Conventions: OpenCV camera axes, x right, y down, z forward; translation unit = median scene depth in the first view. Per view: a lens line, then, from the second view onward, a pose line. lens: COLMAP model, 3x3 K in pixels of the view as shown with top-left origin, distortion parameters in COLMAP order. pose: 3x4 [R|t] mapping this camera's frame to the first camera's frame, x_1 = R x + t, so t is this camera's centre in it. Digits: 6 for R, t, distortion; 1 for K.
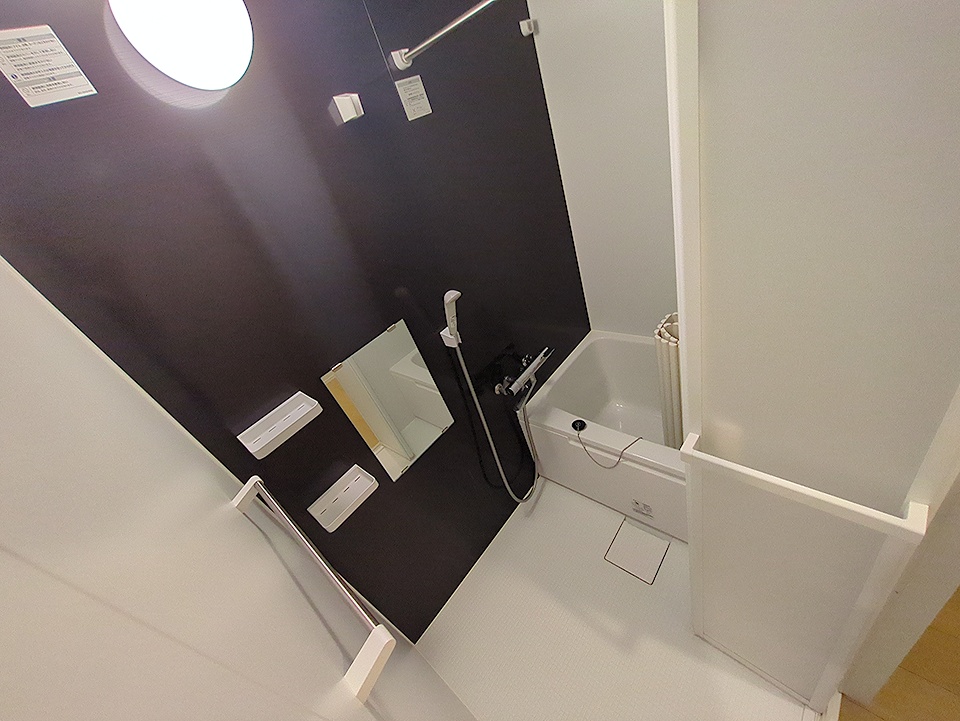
lens RADIAL K [[379.7, 0, 482.4], [0, 379.7, 364.3], [0, 0, 1]] dist [0.000241, 0.000382]
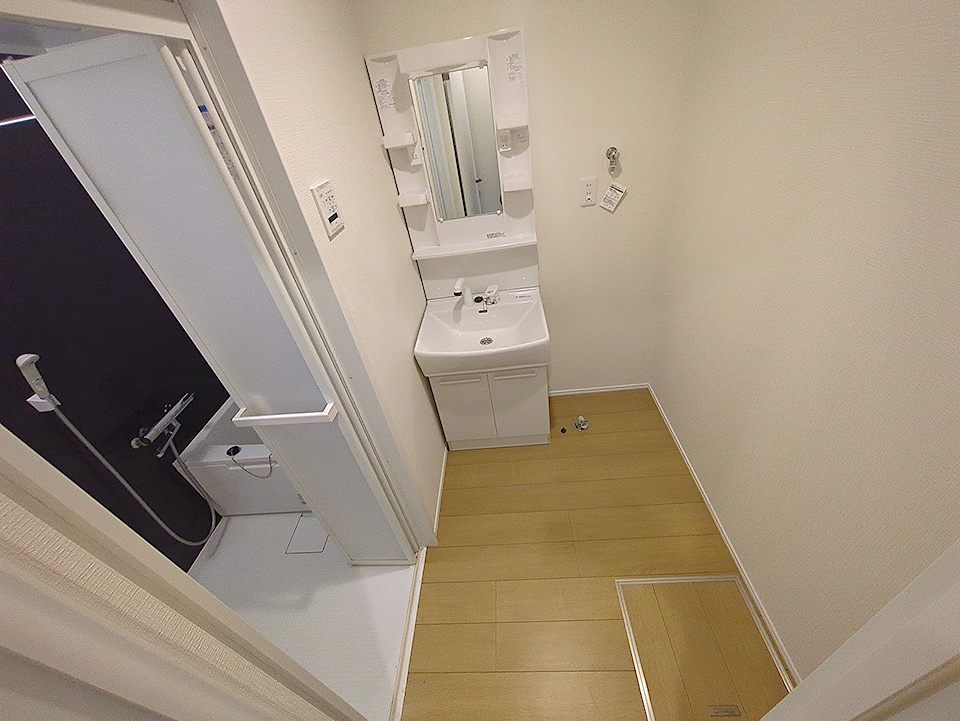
lens RADIAL K [[379.7, 0, 482.4], [0, 379.7, 364.3], [0, 0, 1]] dist [0.000241, 0.000382]
pose [[0.771701, -0.188336, 0.607459, 0.215782], [0.267011, 0.962834, -0.040688, 0.180569], [-0.577219, 0.193598, 0.793308, -0.467167]]
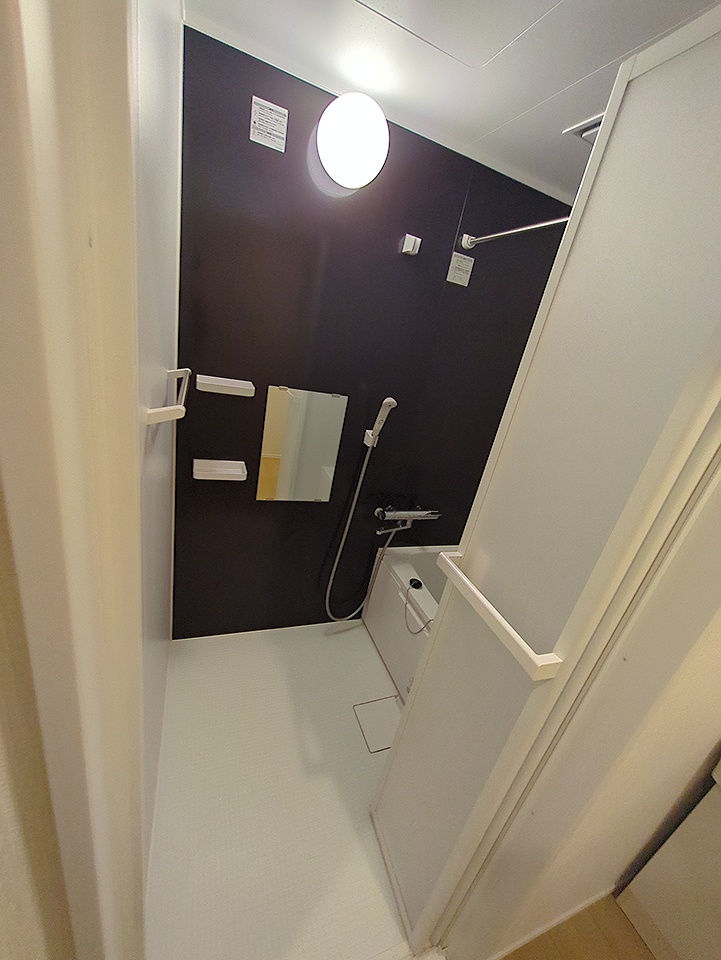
lens RADIAL K [[382.0, 0, 357.5], [0, 382.0, 480.6], [0, 0, 1]] dist [-0.003084, 0.000171]
pose [[0.761510, 0.600153, -0.244784, 0.253738], [-0.635882, 0.764906, -0.102827, 0.177723], [0.125525, 0.233958, 0.964110, -0.117159]]
